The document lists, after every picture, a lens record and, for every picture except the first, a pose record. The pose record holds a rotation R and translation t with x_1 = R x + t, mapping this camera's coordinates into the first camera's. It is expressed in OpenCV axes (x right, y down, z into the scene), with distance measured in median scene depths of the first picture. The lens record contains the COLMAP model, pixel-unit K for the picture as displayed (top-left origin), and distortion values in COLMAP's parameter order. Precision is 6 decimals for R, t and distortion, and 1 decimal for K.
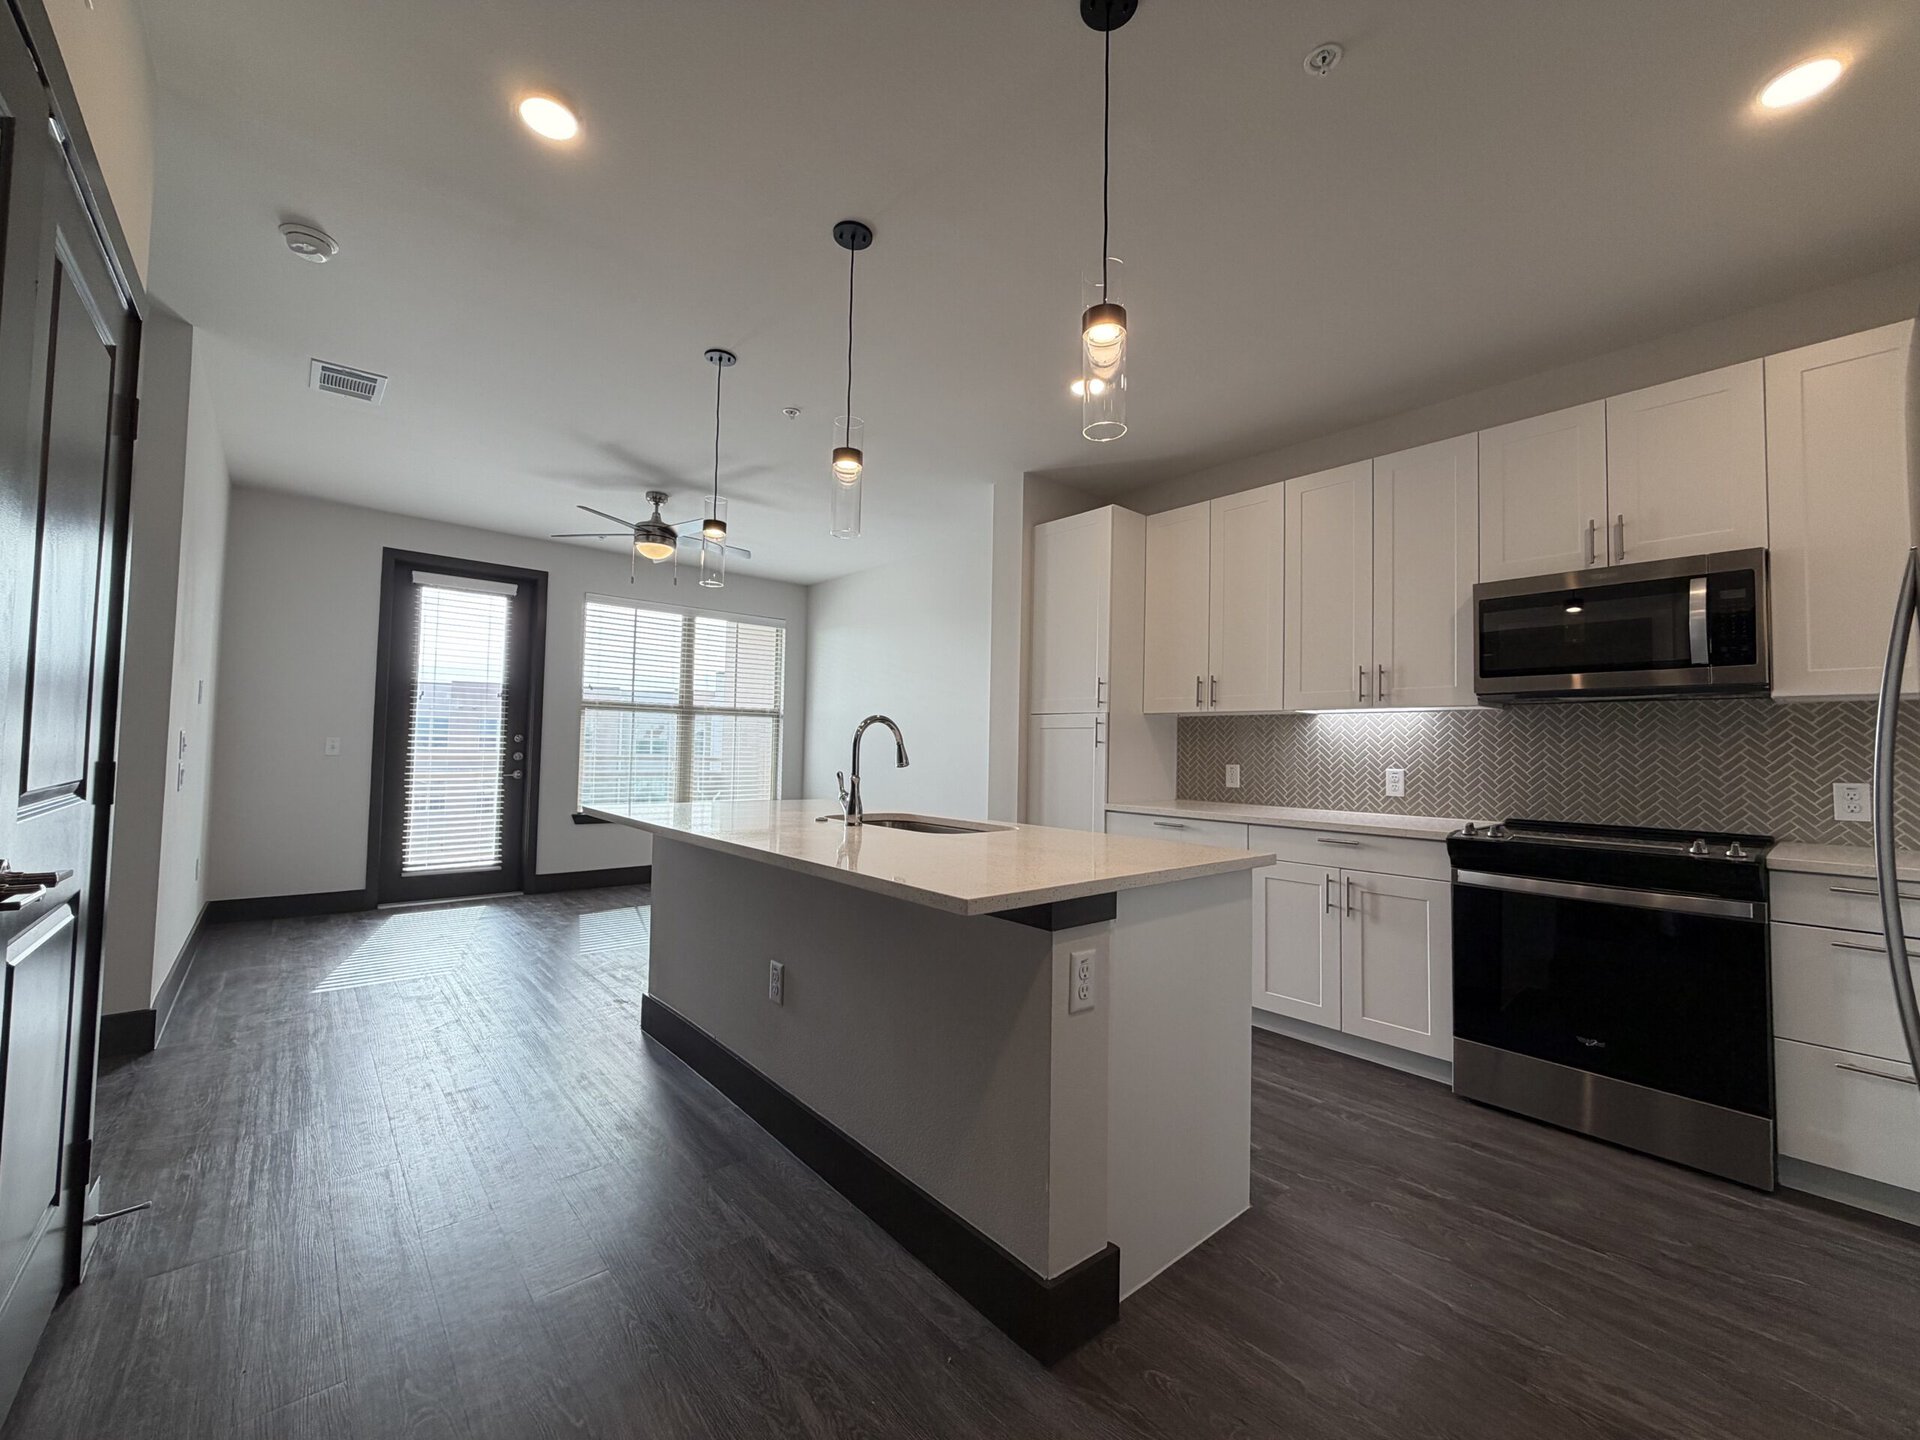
lens RADIAL K [[763.6, 0, 971.3], [0, 763.6, 714.6], [0, 0, 1]] dist [0.012661, 0.000037]
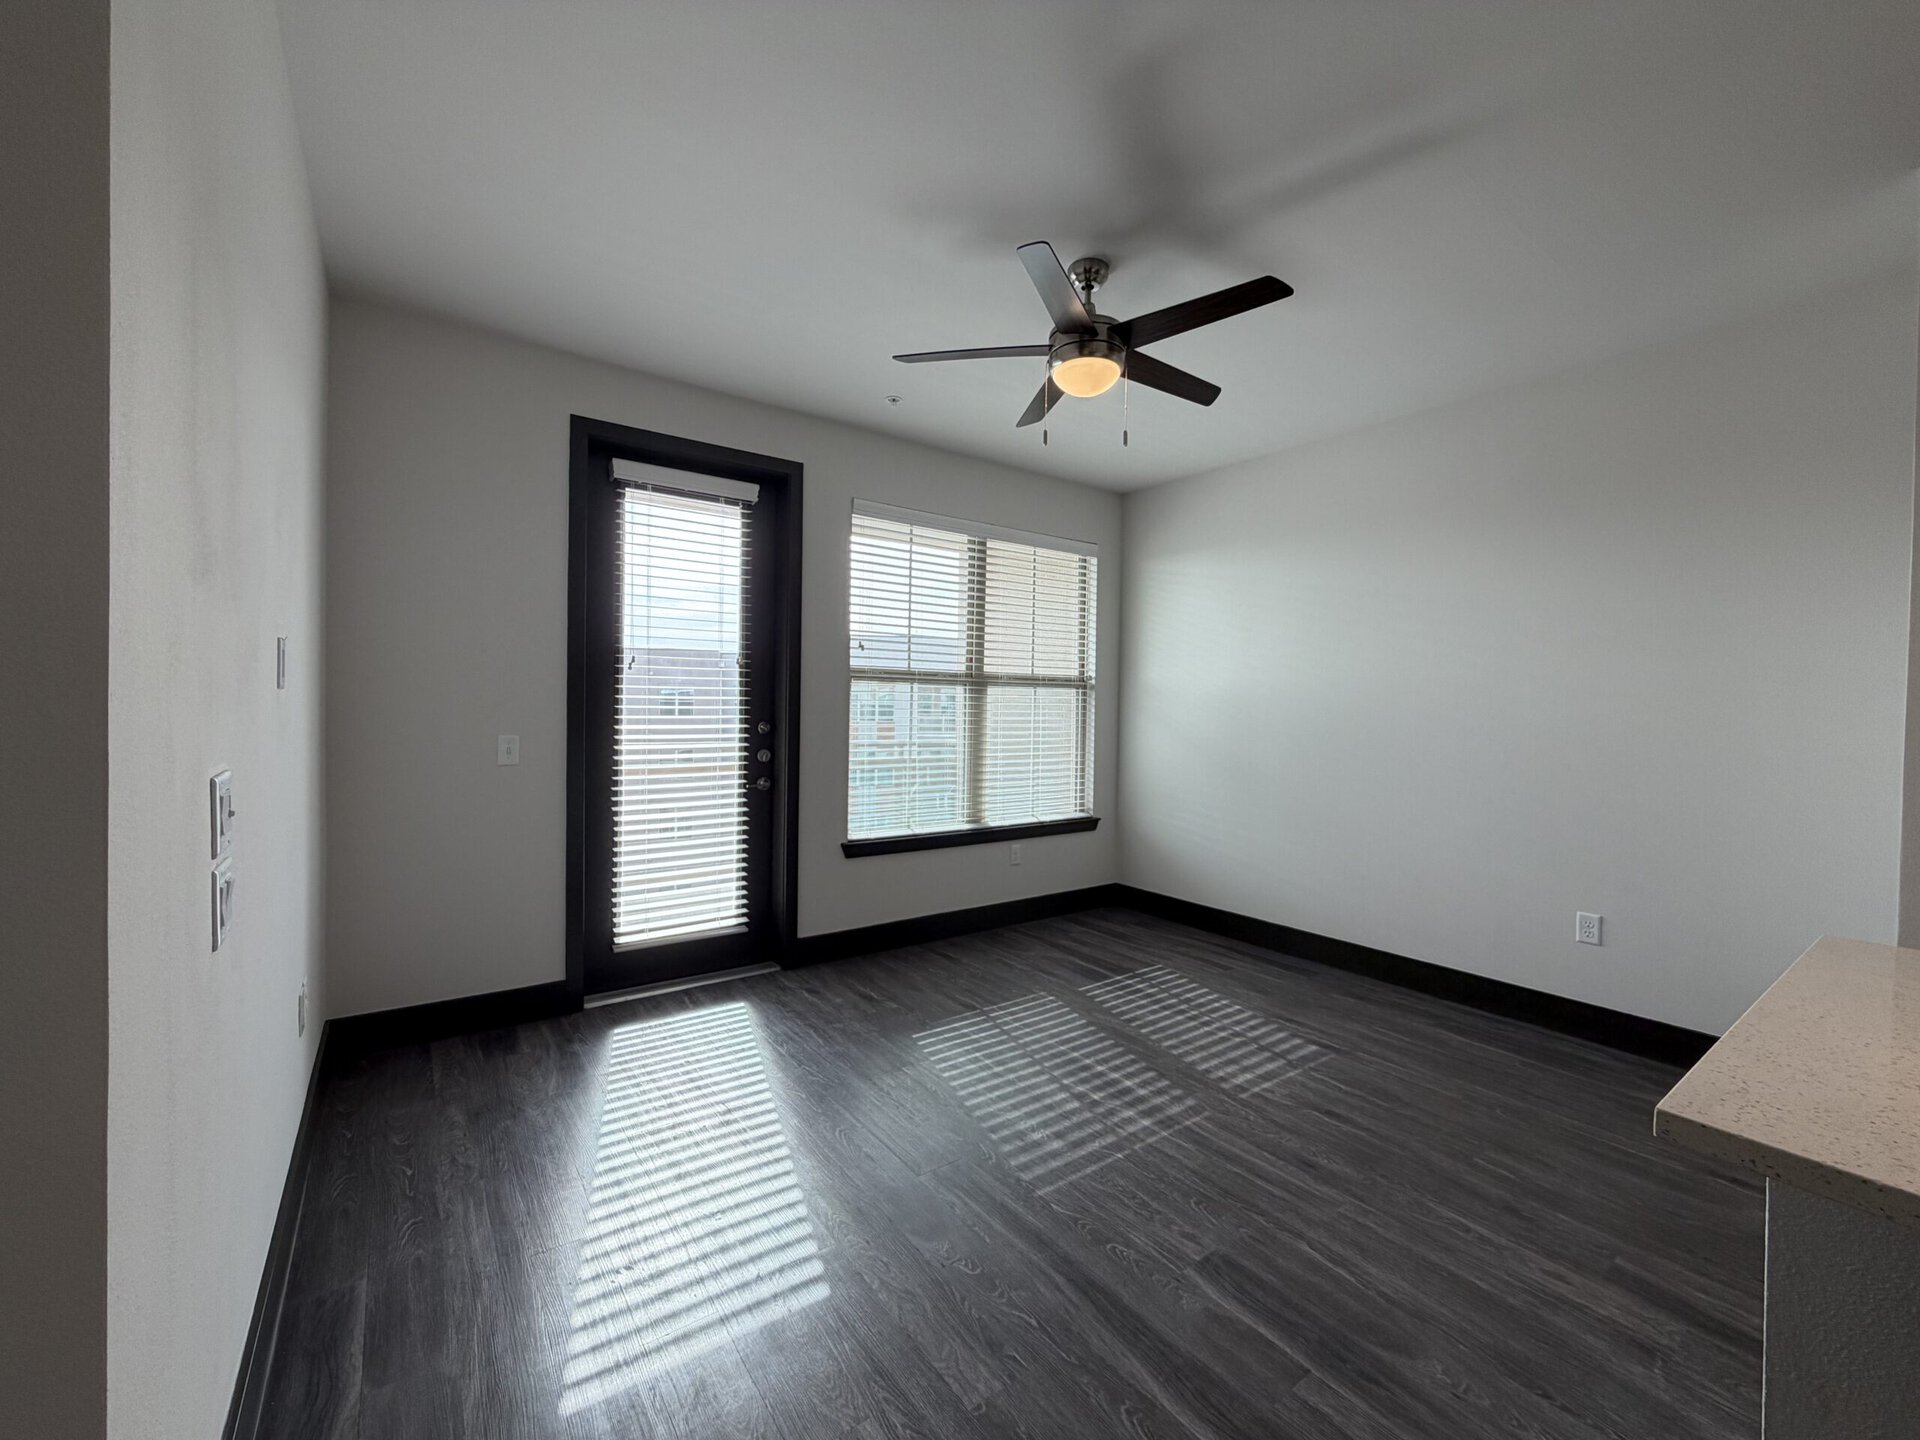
lens RADIAL K [[800.8, 0, 1013.1], [0, 800.8, 714.9], [0, 0, 1]] dist [0.000239, 0.000056]
pose [[0.996954, -0.007167, -0.077659, -0.290600], [0.010982, 0.998748, 0.048801, -0.009053], [0.077212, -0.049505, 0.995785, 0.307058]]
